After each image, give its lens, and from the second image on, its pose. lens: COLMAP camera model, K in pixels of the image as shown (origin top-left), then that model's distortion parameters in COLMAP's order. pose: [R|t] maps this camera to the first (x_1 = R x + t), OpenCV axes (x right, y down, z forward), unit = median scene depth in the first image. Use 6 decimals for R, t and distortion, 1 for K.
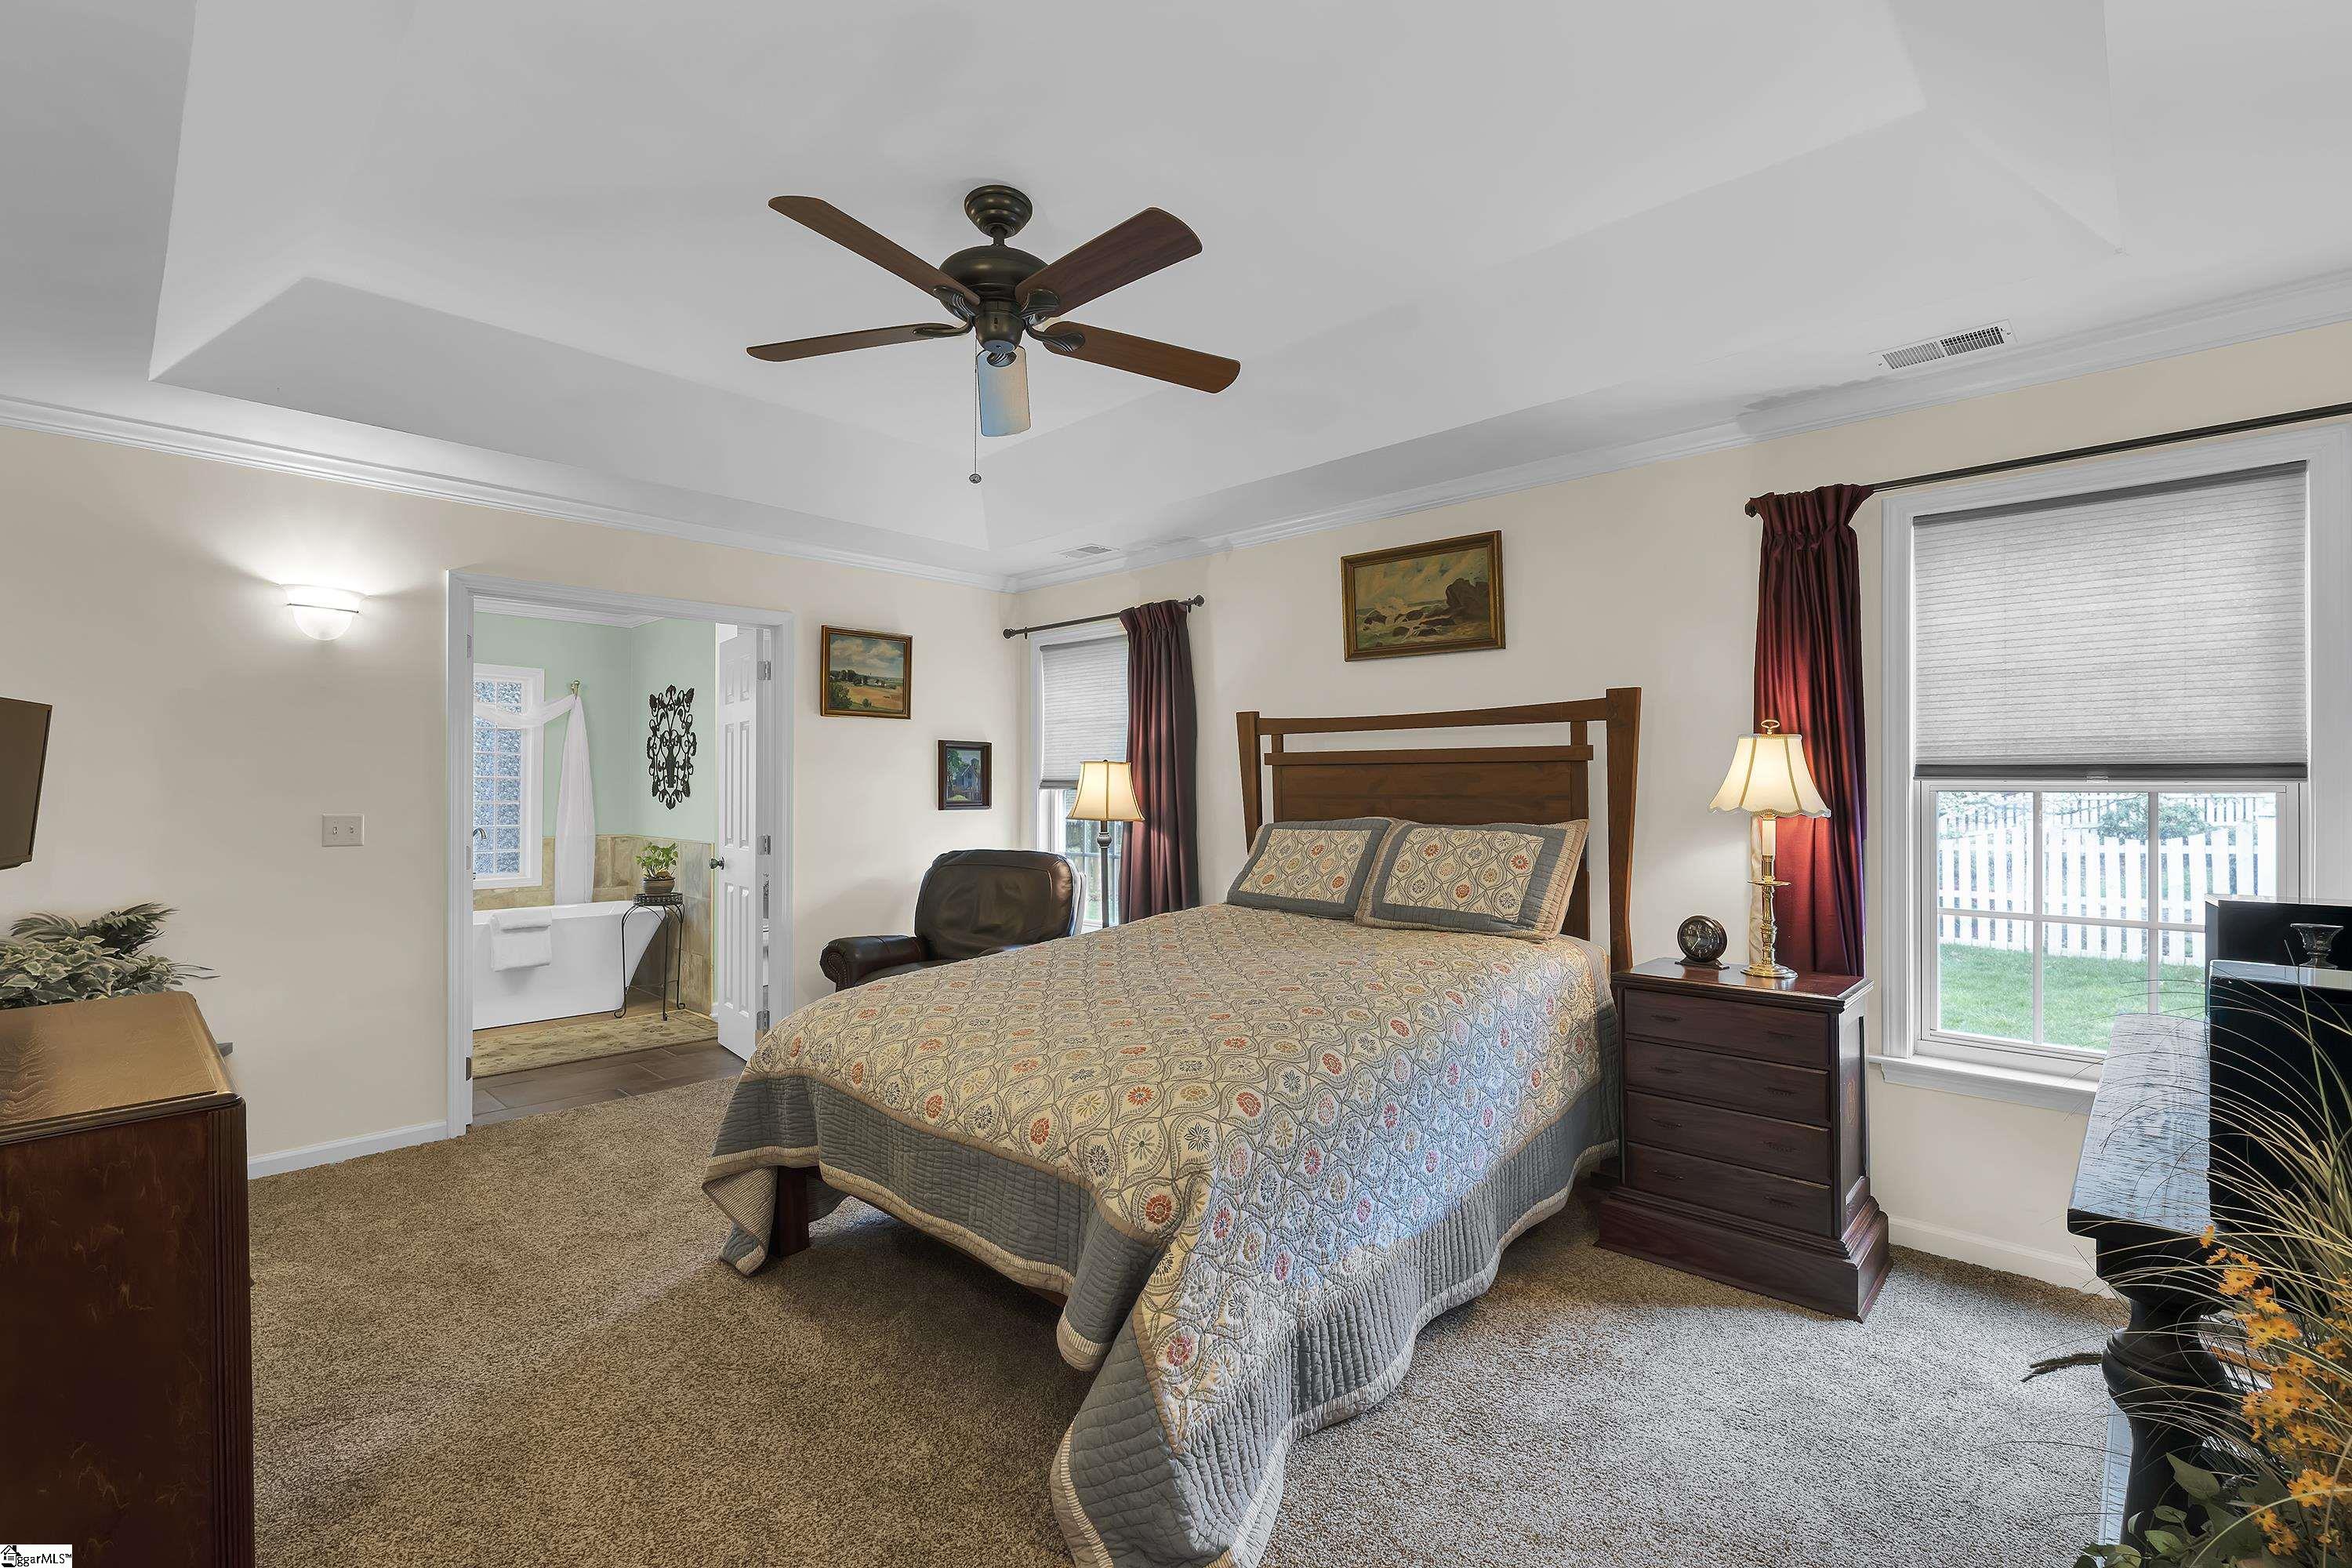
lens RADIAL K [[1033.7, 0, 1176.6], [0, 1033.7, 778.1], [0, 0, 1]] dist [-0.007587, -0.000398]
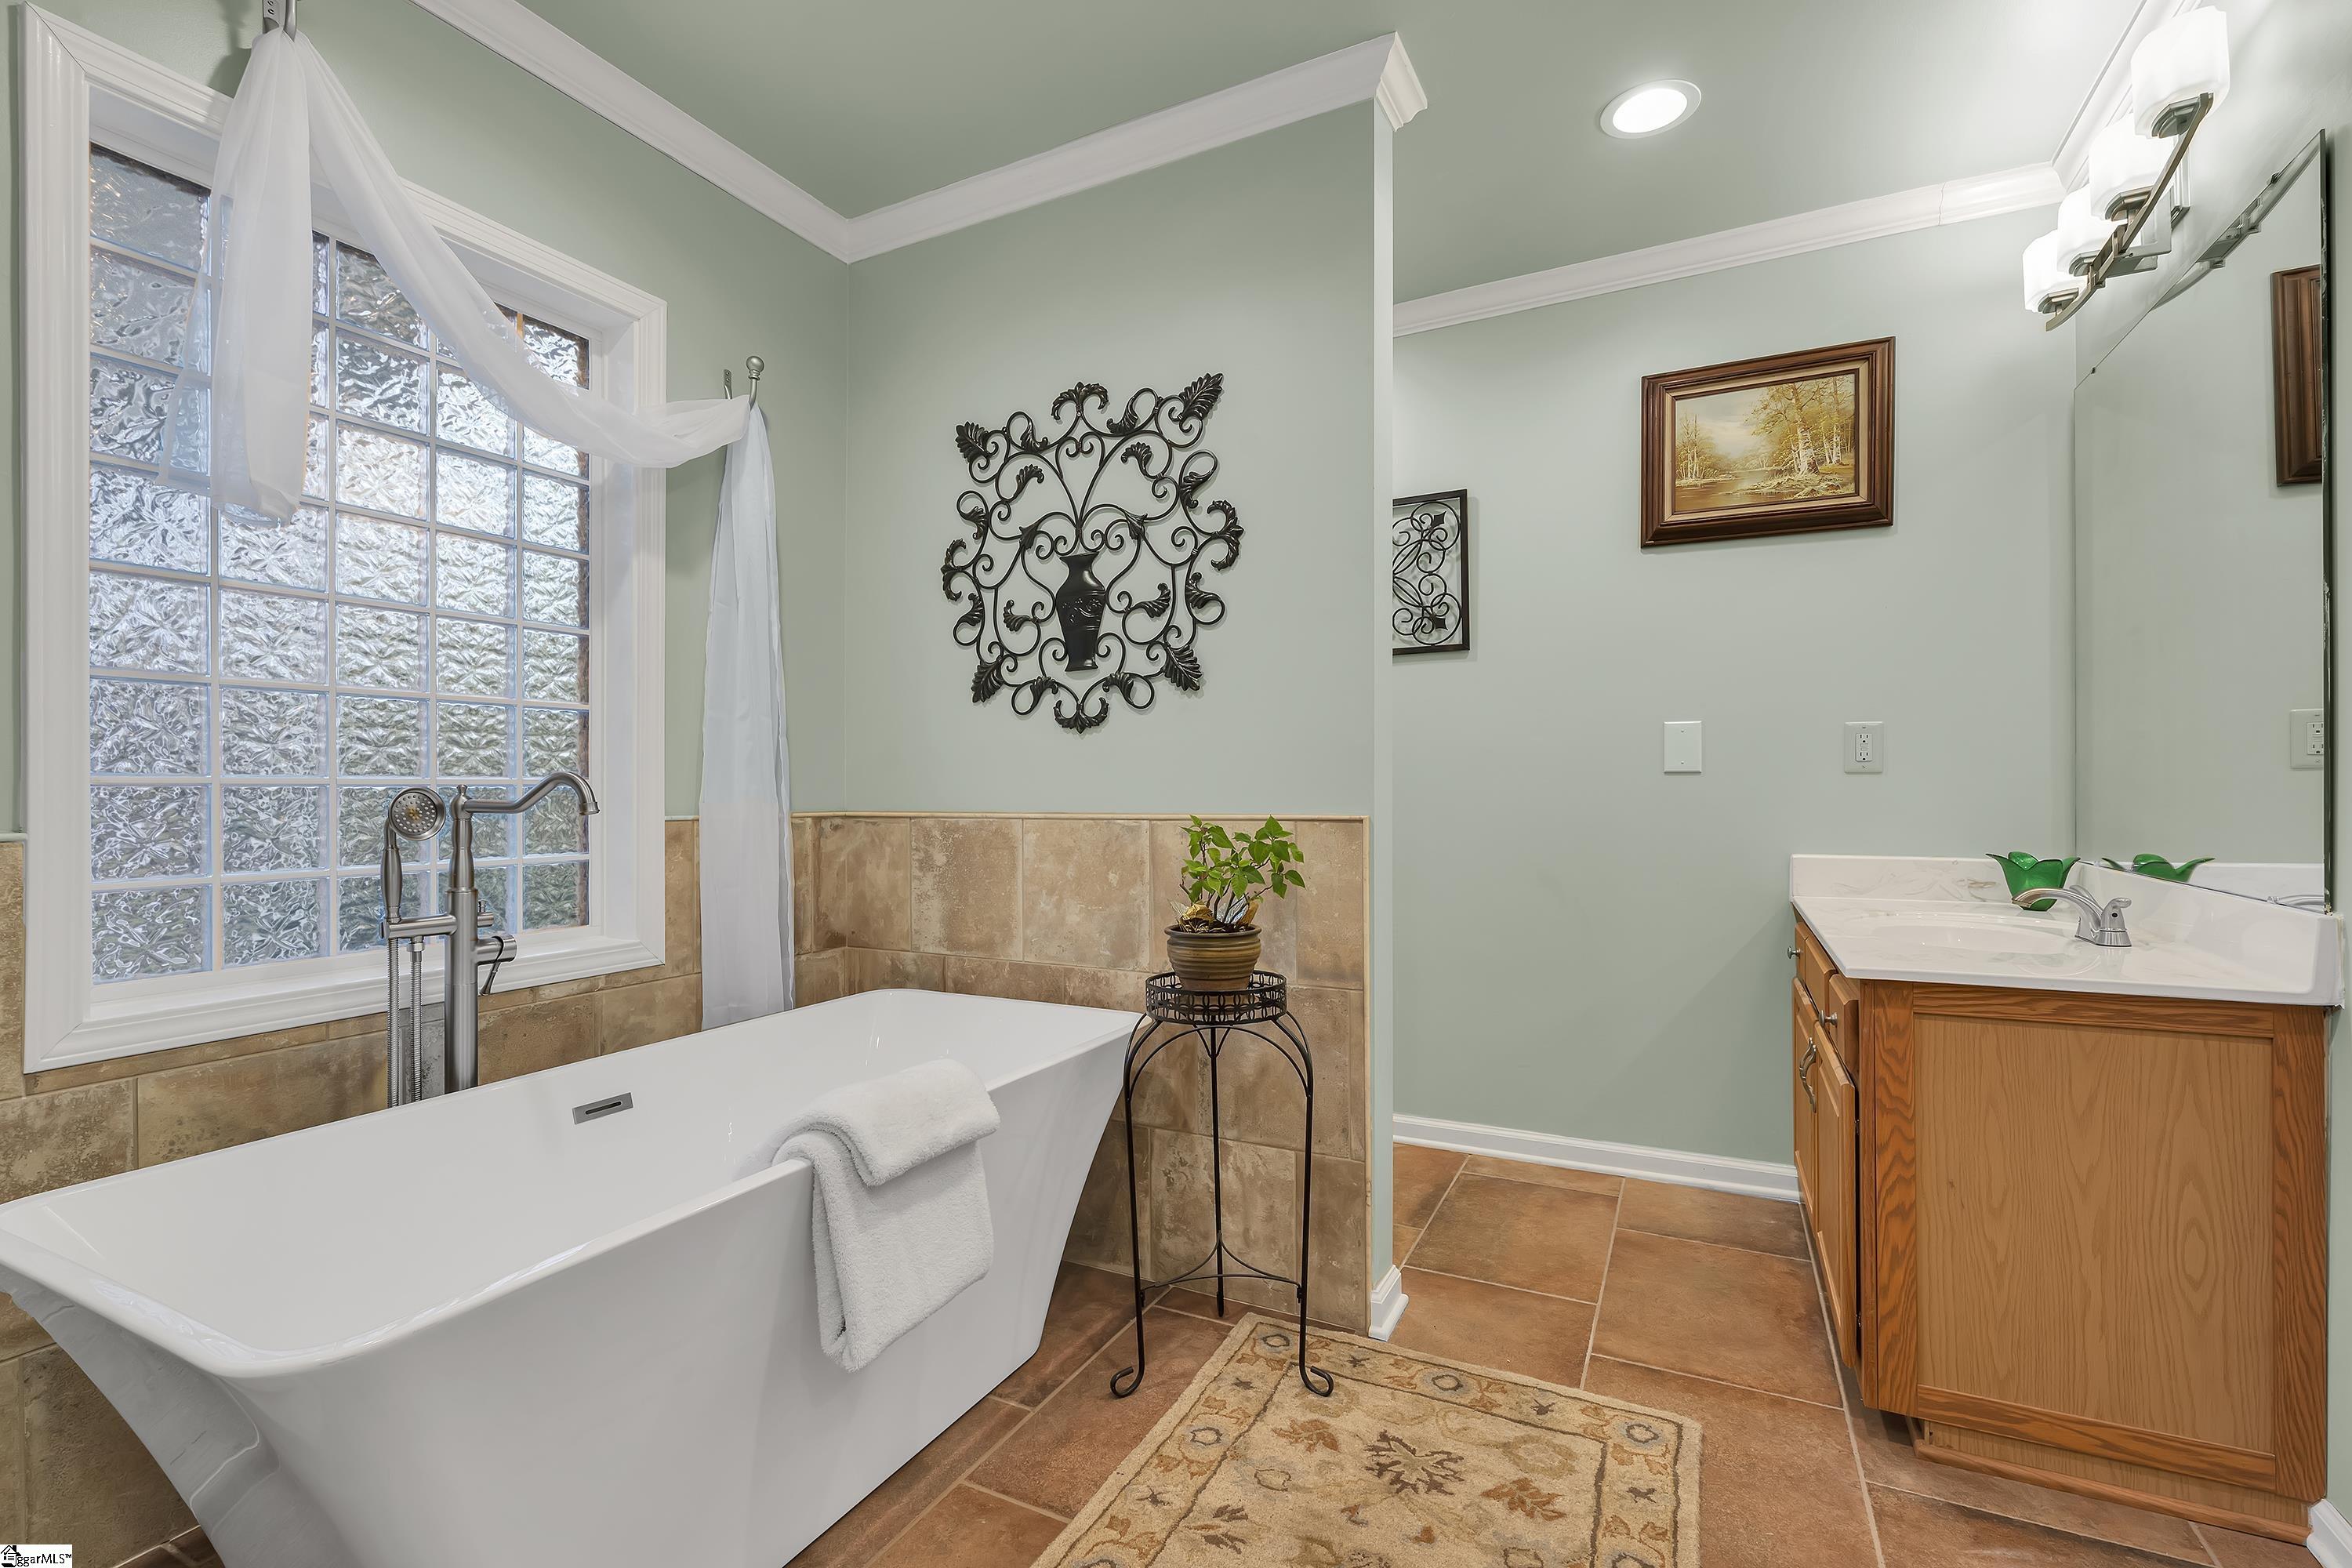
lens RADIAL K [[1033.7, 0, 1177.4], [0, 1033.7, 794.5], [0, 0, 1]] dist [-0.007587, -0.000398]
pose [[0.963182, 0.003577, 0.268827, -0.548301], [-0.004831, 0.999980, 0.004002, 0.049029], [-0.268808, -0.005153, 0.963180, 0.644842]]
